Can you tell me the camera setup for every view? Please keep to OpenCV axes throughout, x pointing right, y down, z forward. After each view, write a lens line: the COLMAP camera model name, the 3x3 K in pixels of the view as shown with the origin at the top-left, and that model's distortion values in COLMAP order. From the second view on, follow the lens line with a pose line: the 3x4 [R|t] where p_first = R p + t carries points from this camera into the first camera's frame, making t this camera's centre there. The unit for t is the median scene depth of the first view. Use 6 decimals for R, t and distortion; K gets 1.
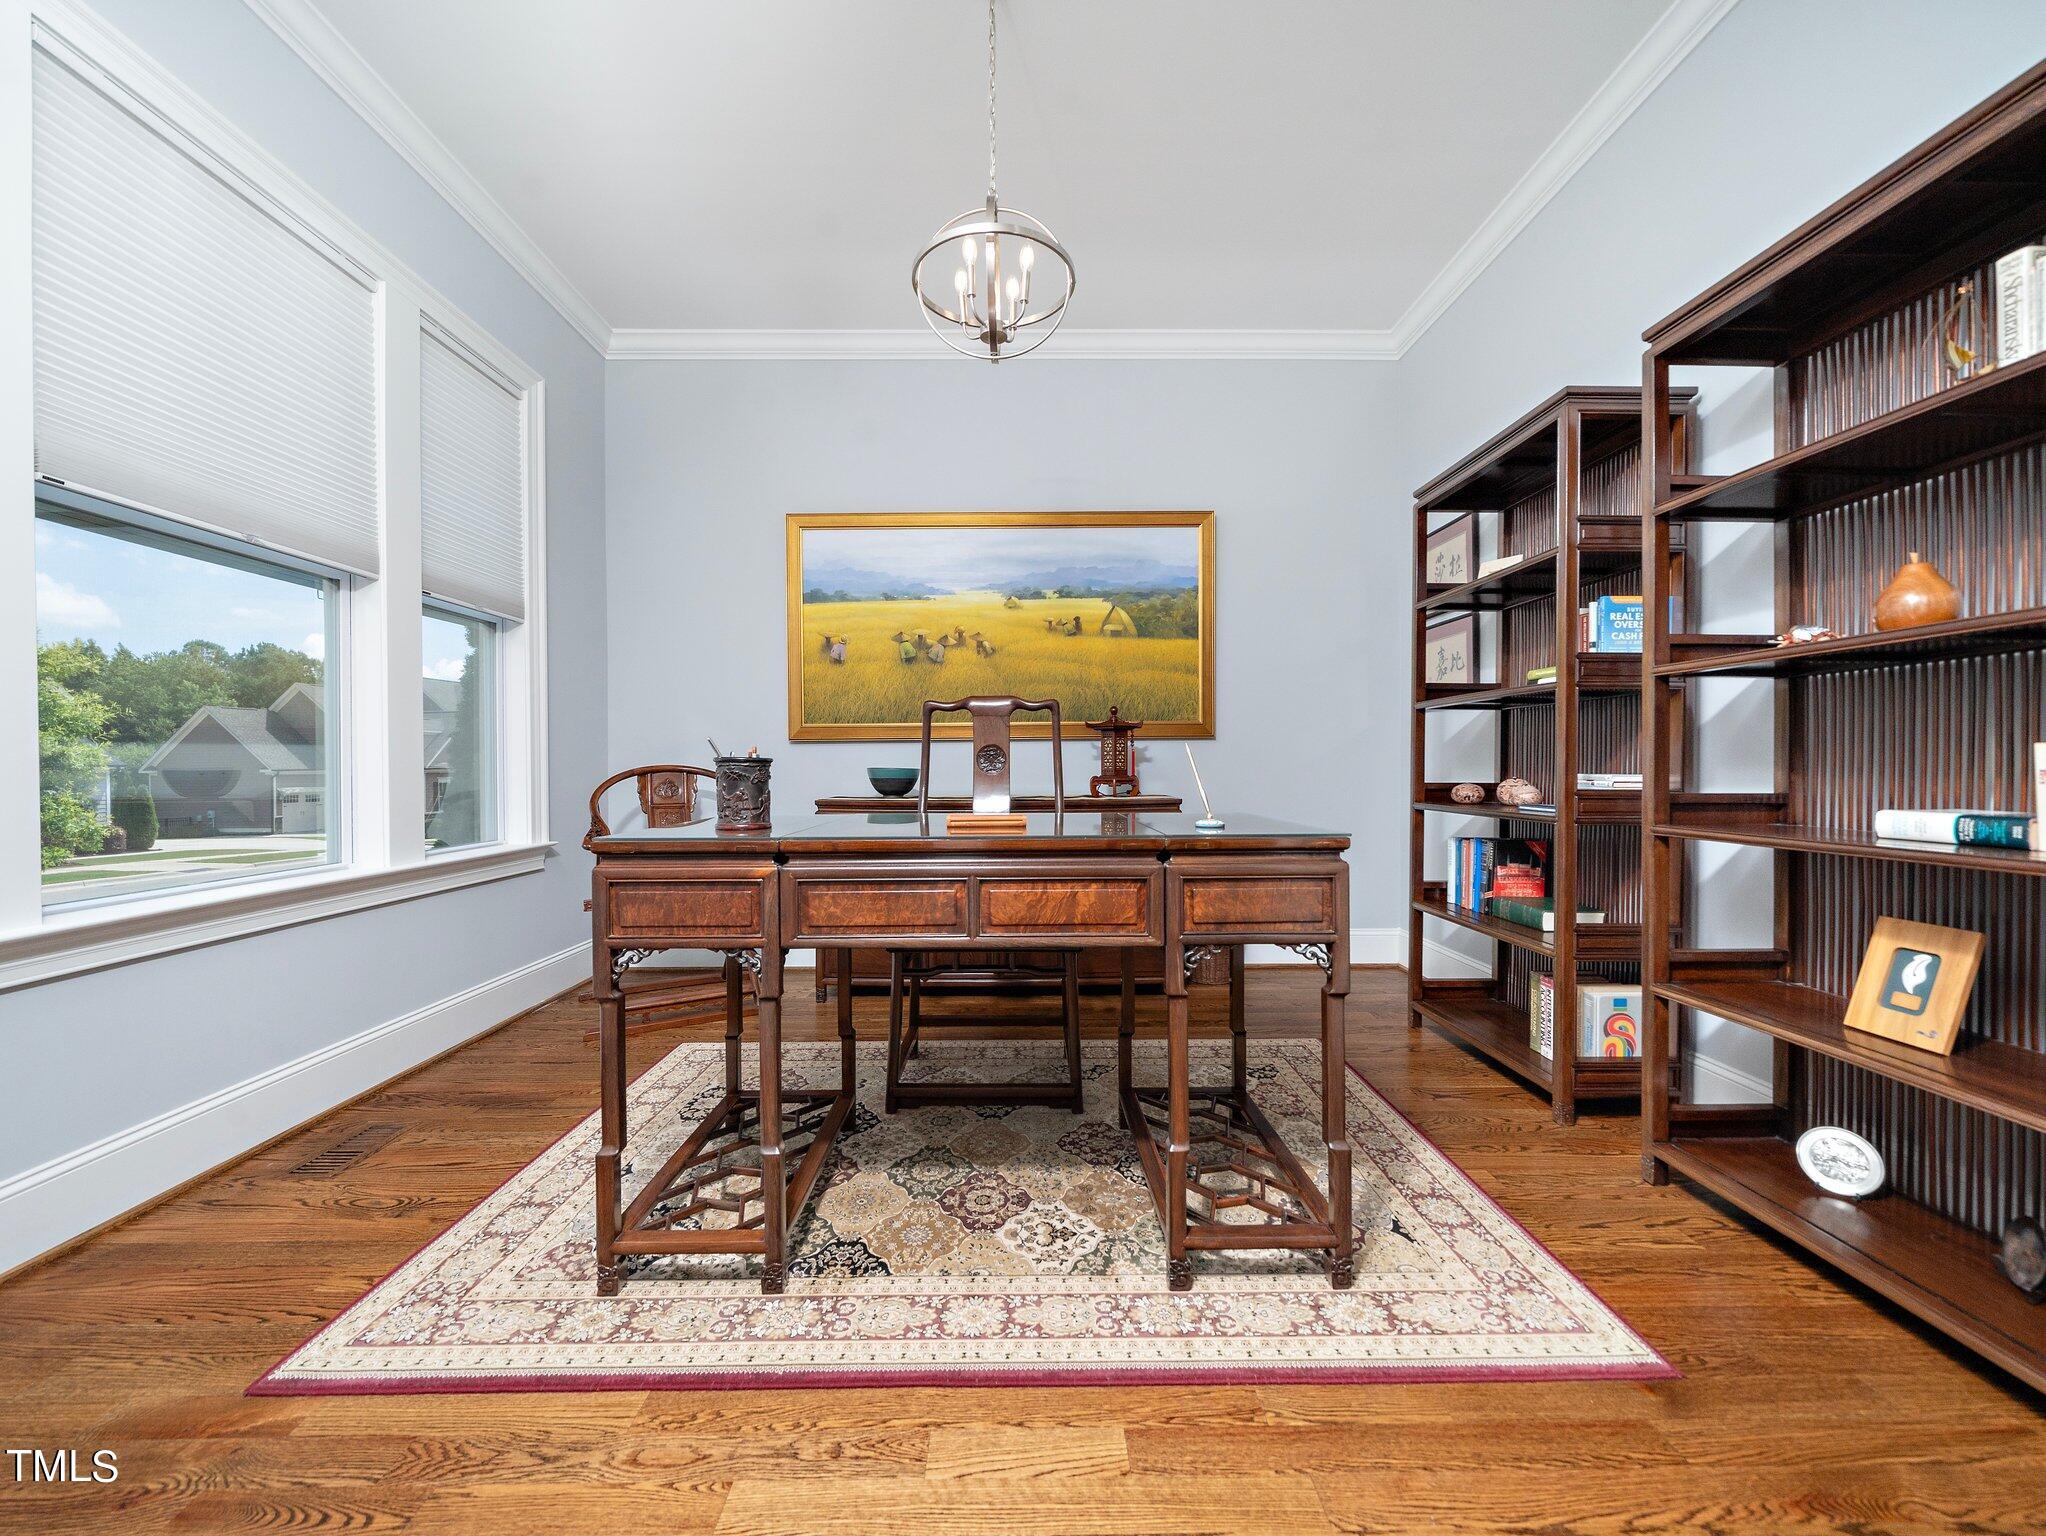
lens RADIAL K [[785.9, 0, 1026.5], [0, 785.9, 772.0], [0, 0, 1]] dist [0.001984, 0.000186]
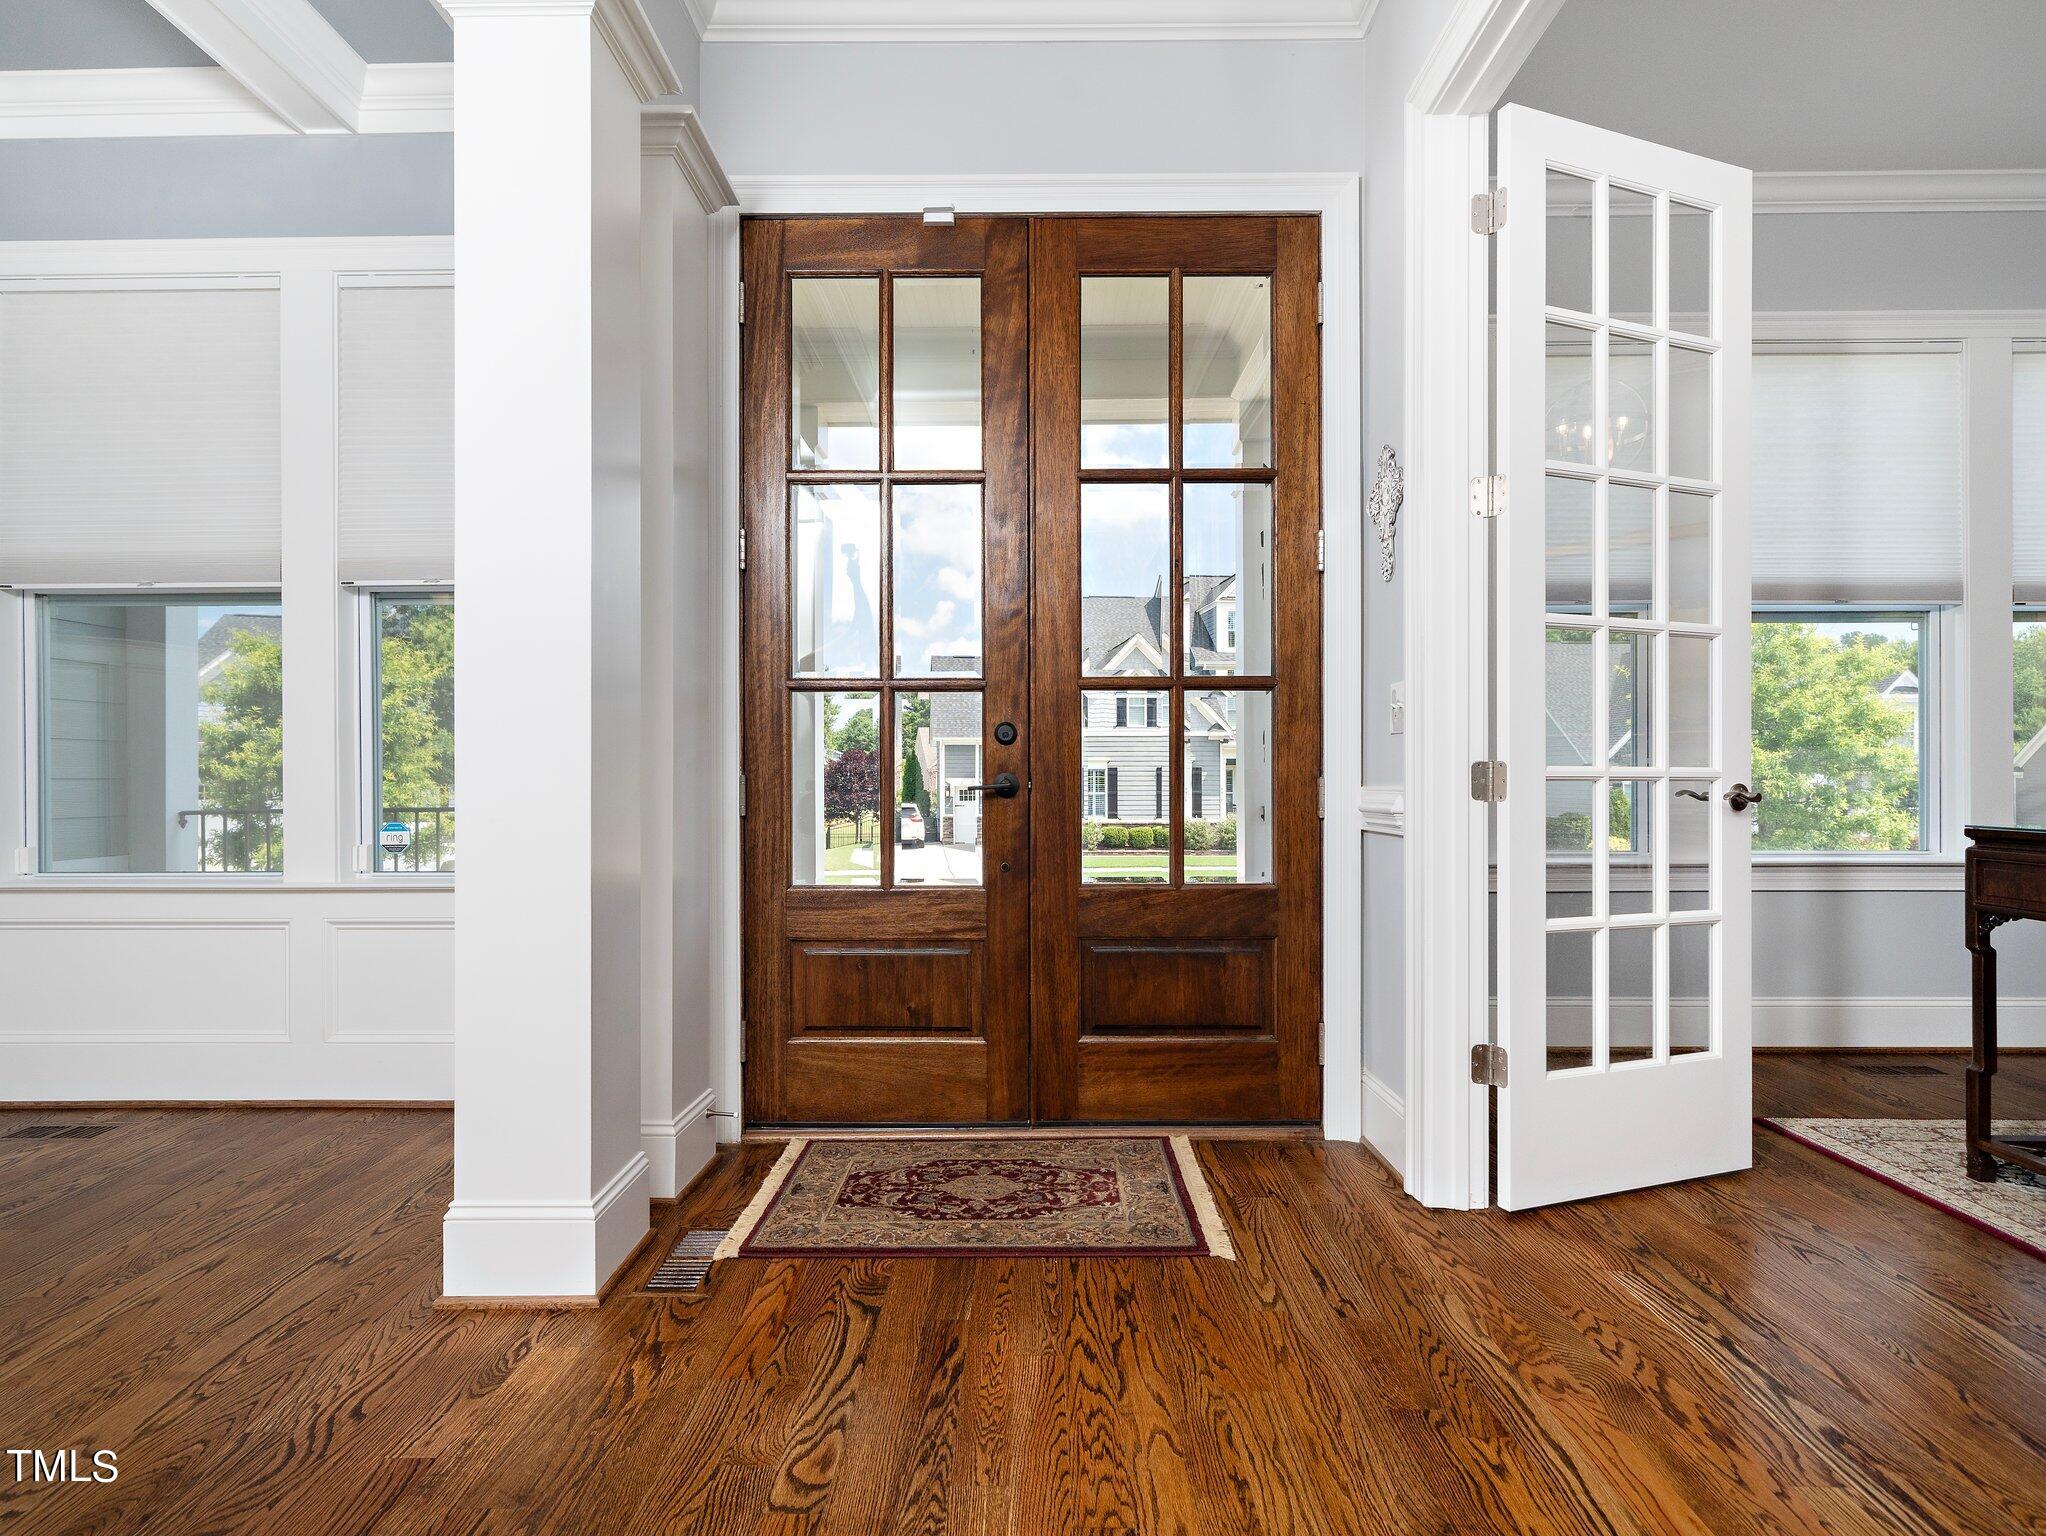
lens RADIAL K [[1060.1, 0, 1024.2], [0, 1060.1, 765.9], [0, 0, 1]] dist [0.000632, 0.000797]
pose [[-0.026920, 0.002632, -0.999634, 0.746731], [-0.011284, 0.999932, 0.002937, 0.002919], [0.999574, 0.011359, -0.026889, -0.303977]]
